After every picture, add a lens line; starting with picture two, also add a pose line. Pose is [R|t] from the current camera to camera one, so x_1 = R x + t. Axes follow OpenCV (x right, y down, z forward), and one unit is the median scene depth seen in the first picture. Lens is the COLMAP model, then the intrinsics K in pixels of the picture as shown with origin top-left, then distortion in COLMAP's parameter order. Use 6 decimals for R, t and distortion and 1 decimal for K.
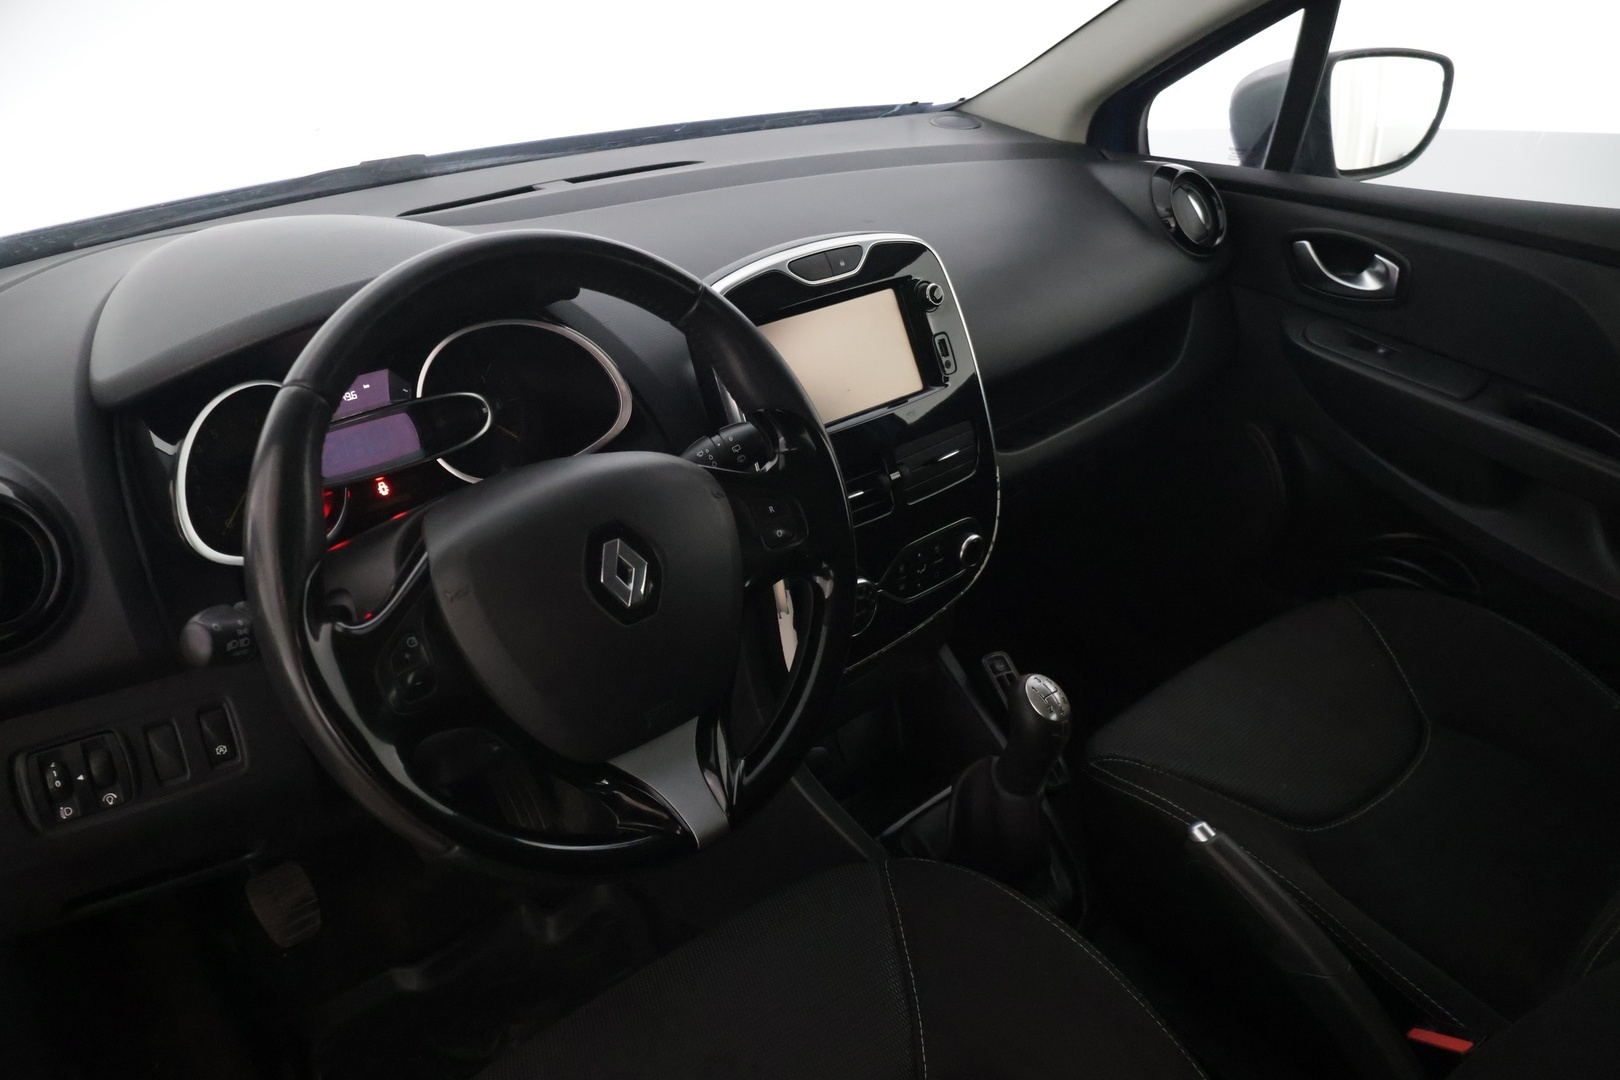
lens RADIAL K [[1315.0, 0, 806.2], [0, 1315.0, 550.4], [0, 0, 1]] dist [-0.029015, 0.015038]
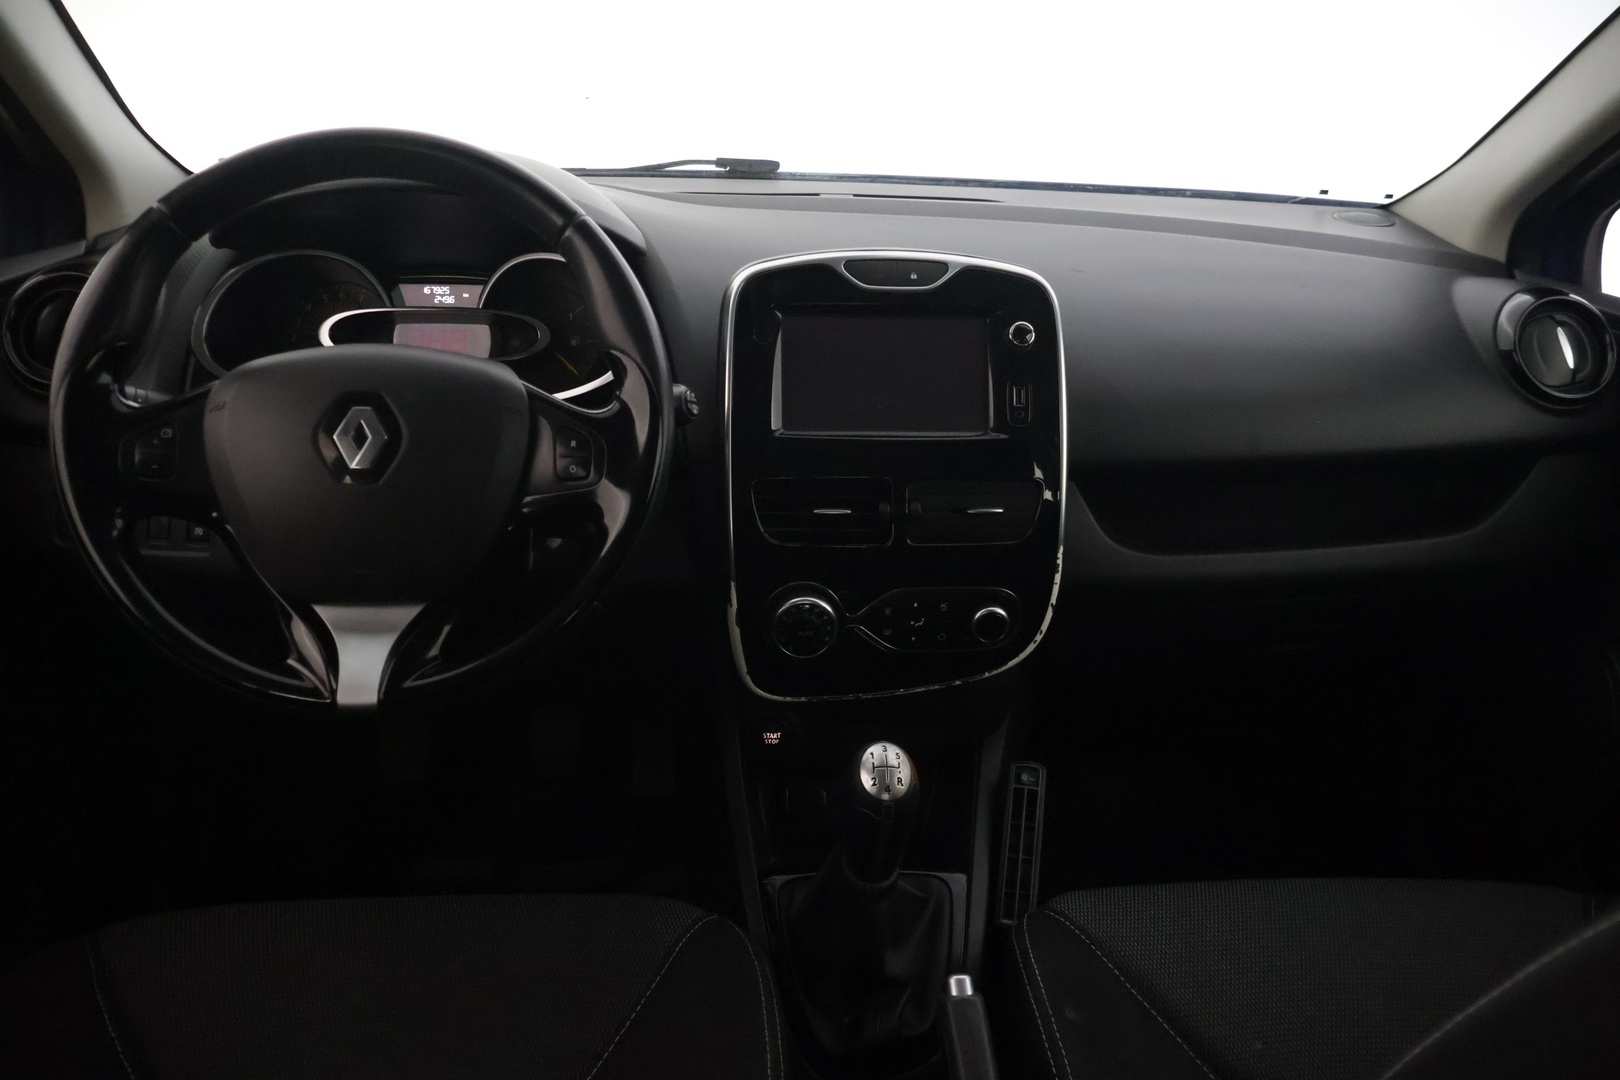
lens RADIAL K [[1315.0, 0, 809.8], [0, 1315.0, 567.8], [0, 0, 1]] dist [-0.029015, 0.015038]
pose [[0.802170, 0.274751, -0.530128, 0.460241], [-0.318015, 0.948031, 0.010130, -0.006121], [0.505362, 0.160463, 0.847857, 0.179269]]
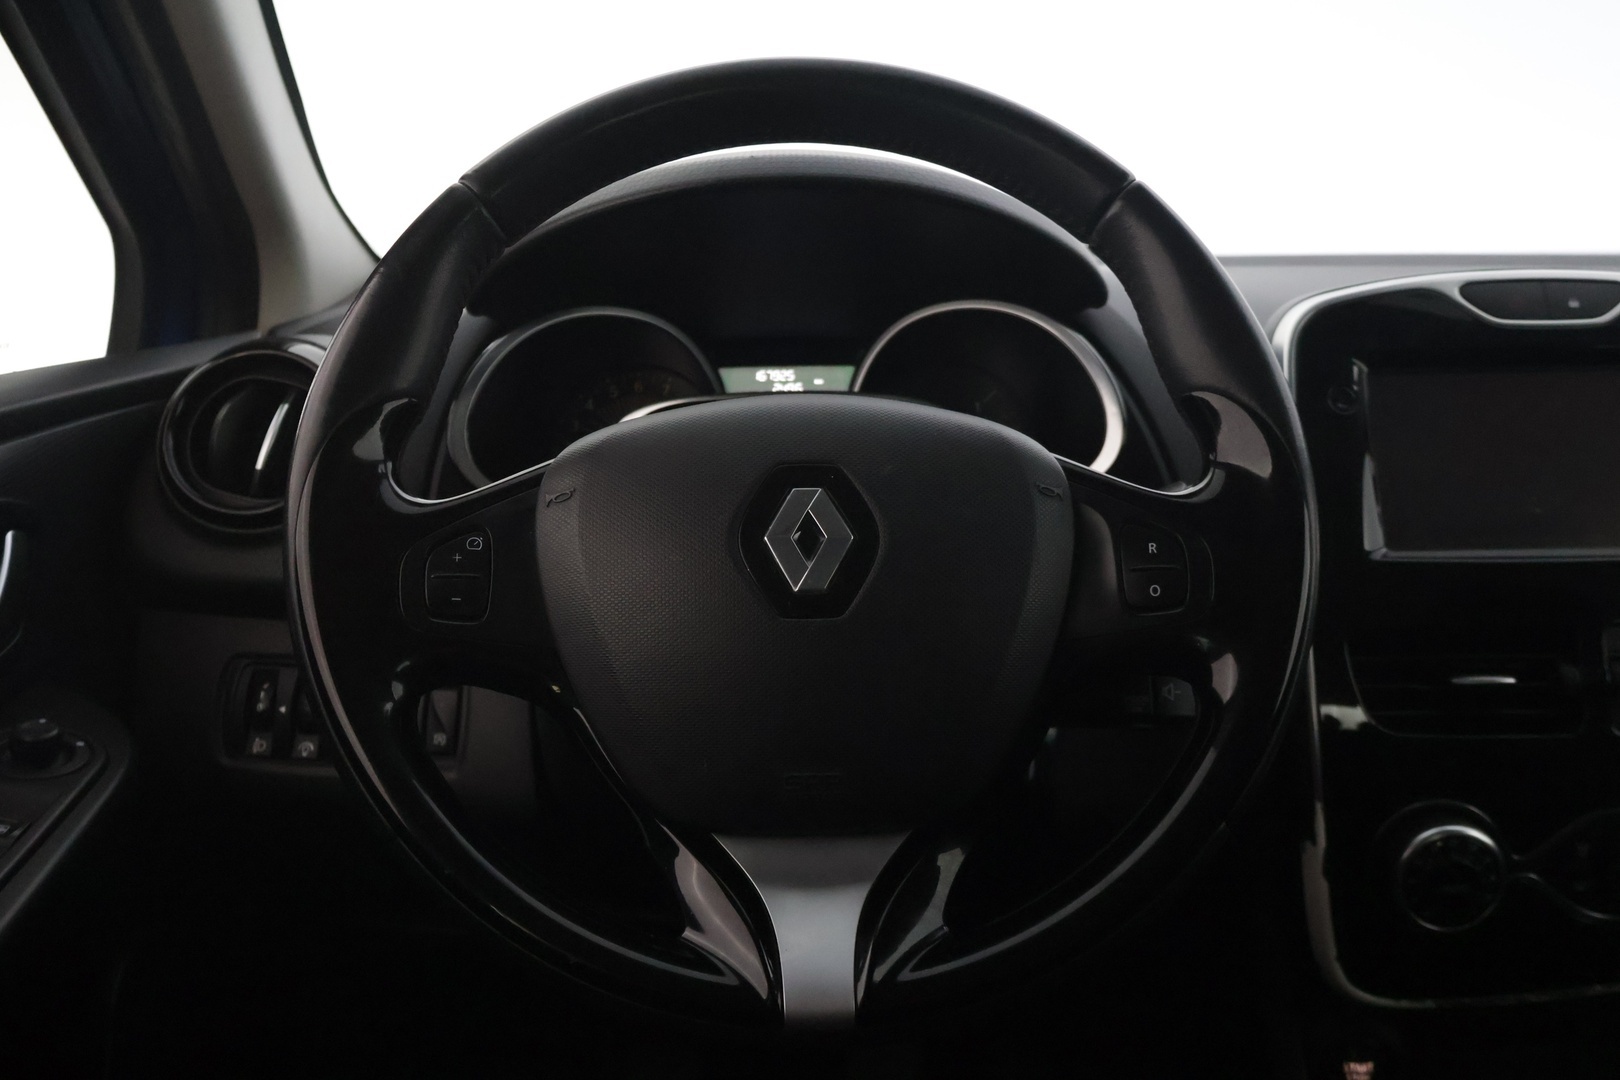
lens RADIAL K [[1596.2, 0, 802.6], [0, 1596.2, 539.7], [0, 0, 1]] dist [-0.014701, 0.000000]
pose [[0.754834, 0.145952, -0.639472, 0.209419], [-0.302217, 0.942666, -0.141585, 0.076276], [0.582143, 0.300132, 0.755665, 0.260105]]
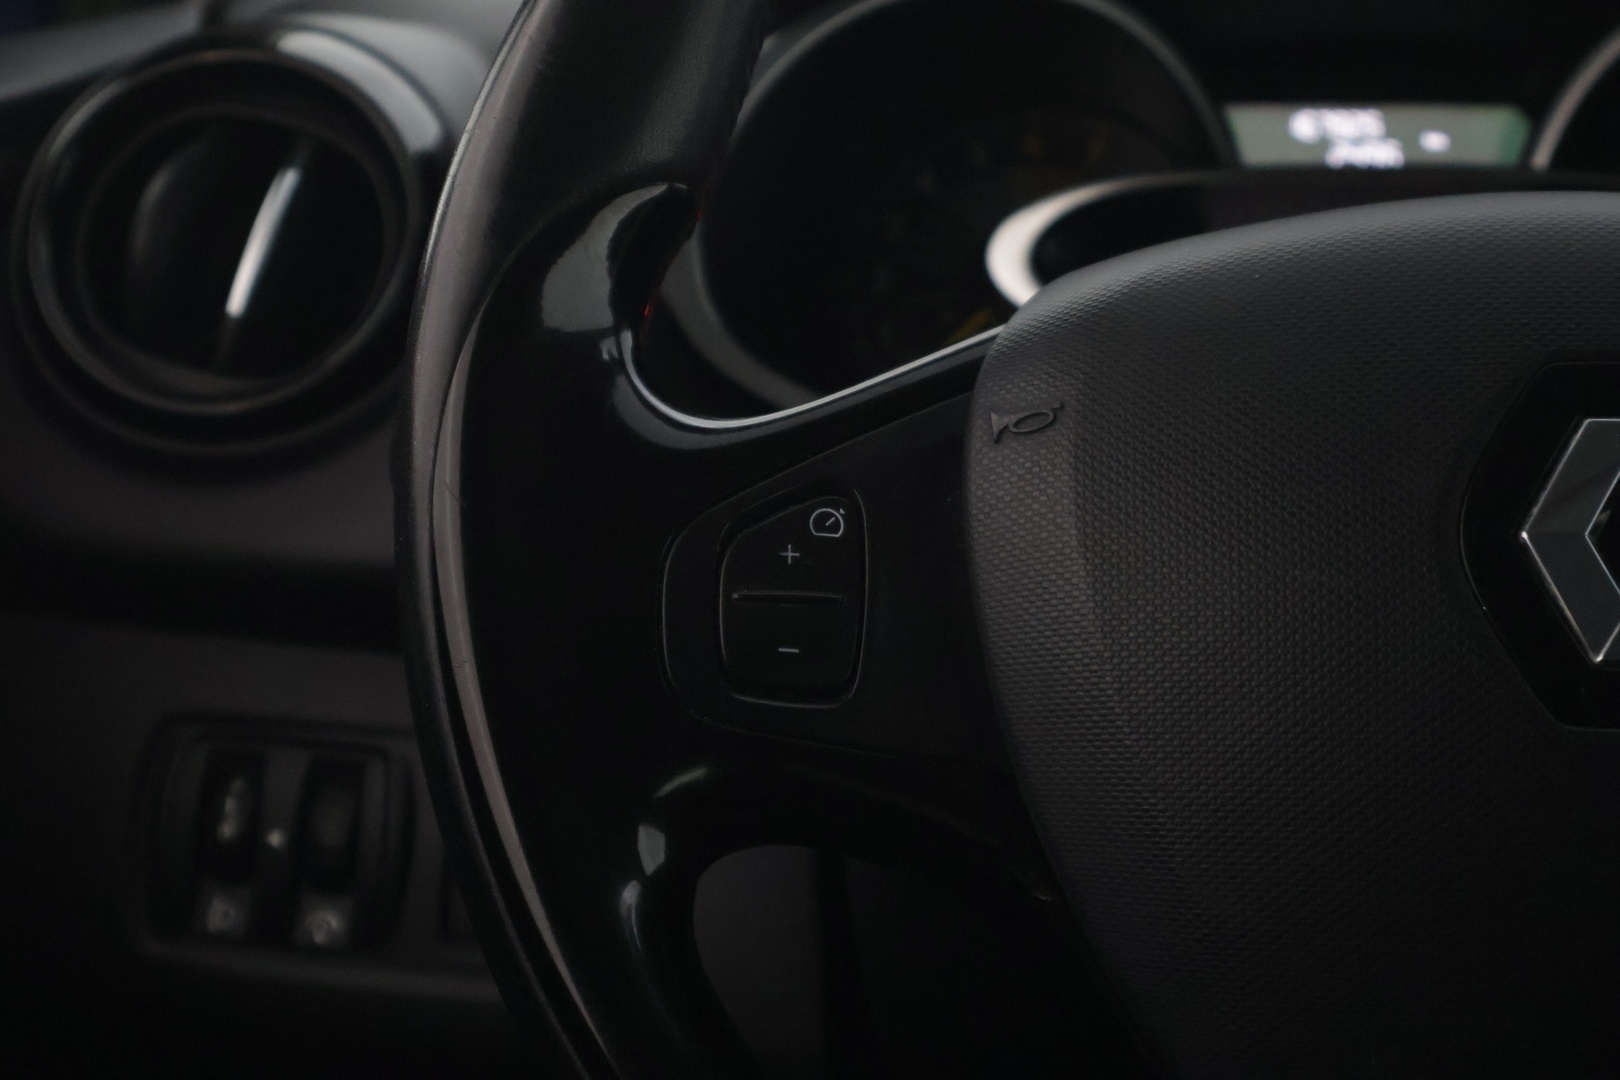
lens RADIAL K [[3244.7, 0, 813.8], [0, 3244.7, 537.2], [0, 0, 1]] dist [0.009449, 0.000000]
pose [[0.698232, 0.190454, -0.690072, 0.122151], [-0.337454, 0.937707, -0.082645, 0.076878], [0.631345, 0.290573, 0.719007, 0.258416]]
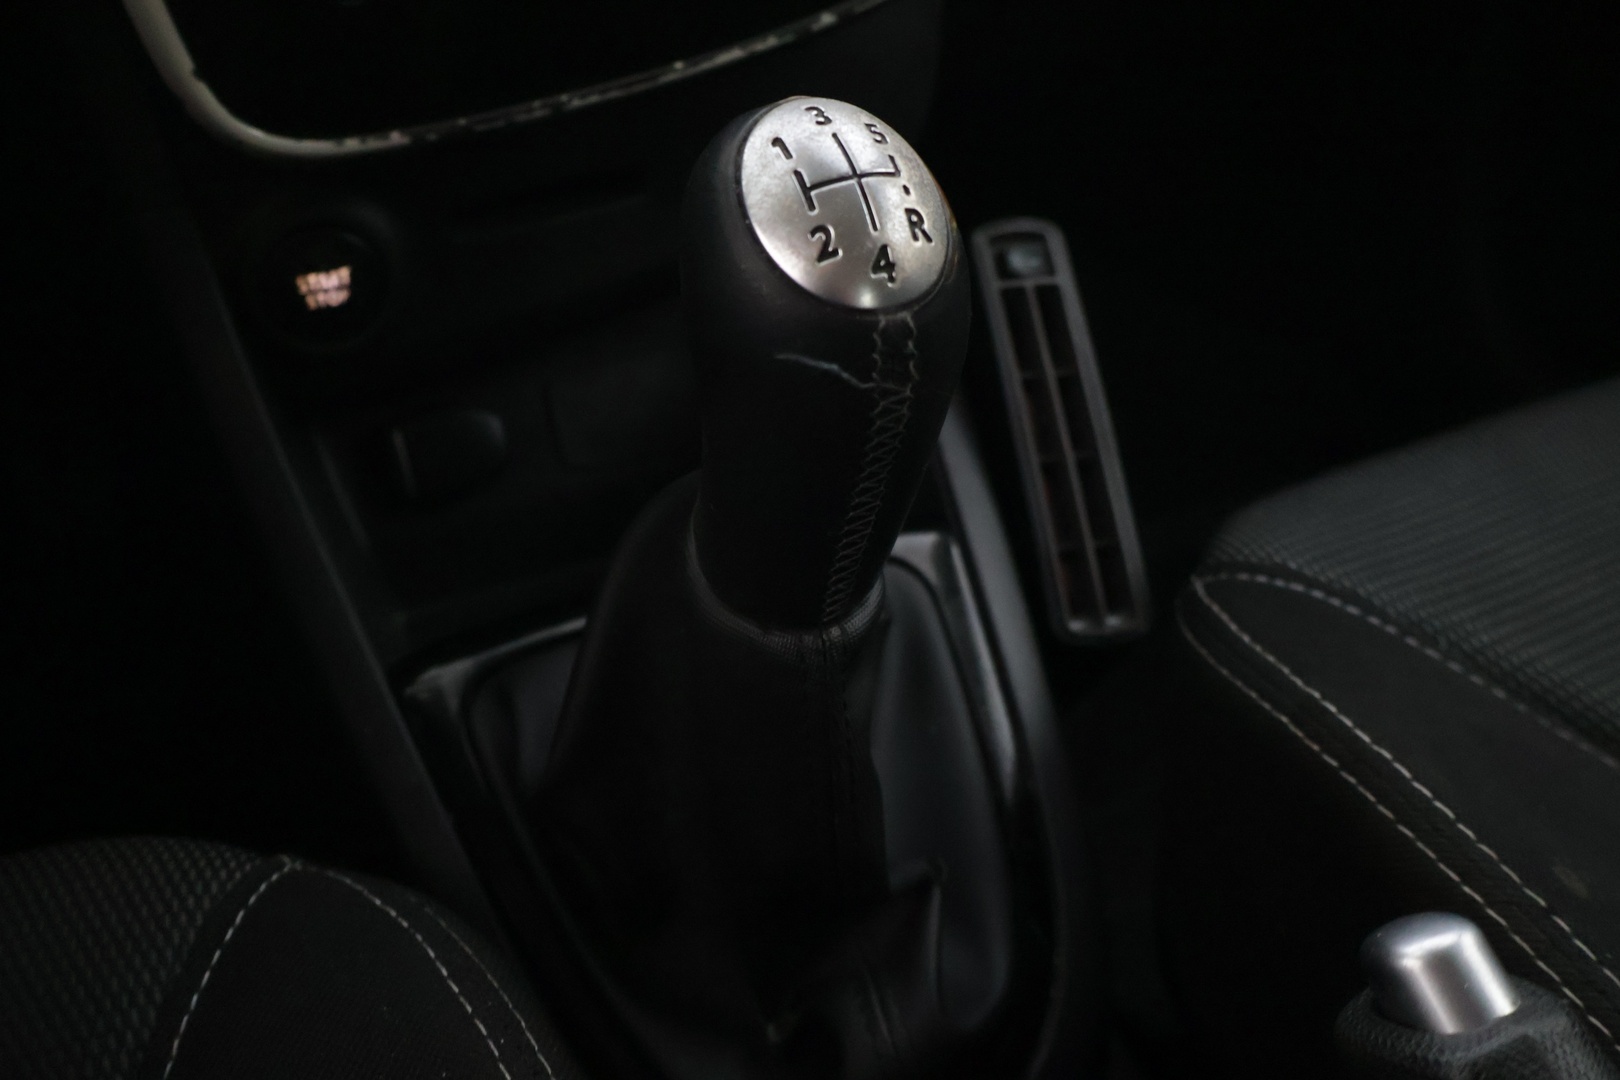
lens RADIAL K [[1596.2, 0, 826.1], [0, 1596.2, 502.6], [0, 0, 1]] dist [-0.014701, 0.000000]
pose [[0.962005, 0.167162, -0.215880, 0.200445], [-0.139582, 0.980641, 0.137333, 0.101823], [0.234657, -0.101982, 0.966714, 0.602420]]
